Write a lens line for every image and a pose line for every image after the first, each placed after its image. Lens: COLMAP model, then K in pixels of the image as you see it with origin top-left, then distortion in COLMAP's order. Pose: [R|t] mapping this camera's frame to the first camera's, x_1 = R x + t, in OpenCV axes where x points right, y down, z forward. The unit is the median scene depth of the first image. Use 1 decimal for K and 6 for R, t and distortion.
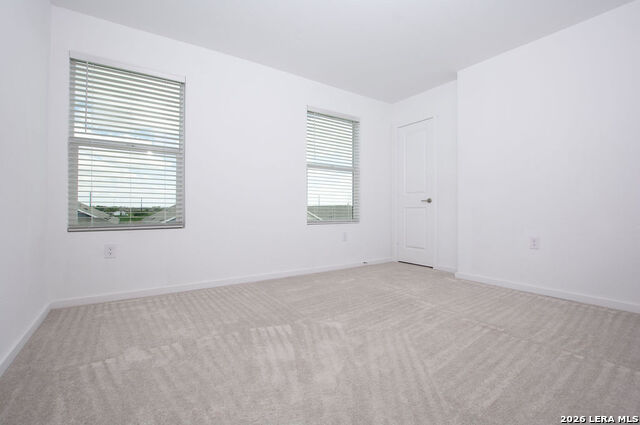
lens RADIAL K [[284.1, 0, 318.0], [0, 284.1, 214.3], [0, 0, 1]] dist [-0.035974, 0.008142]
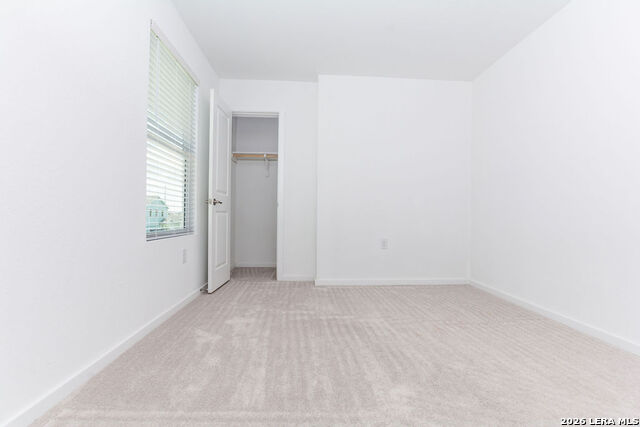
lens RADIAL K [[284.1, 0, 318.0], [0, 284.1, 215.3], [0, 0, 1]] dist [-0.035974, 0.008142]
pose [[0.521819, 0.007405, 0.853024, -0.415006], [0.000328, 0.999961, -0.008881, -0.008916], [-0.853056, 0.004914, 0.521796, 0.592679]]
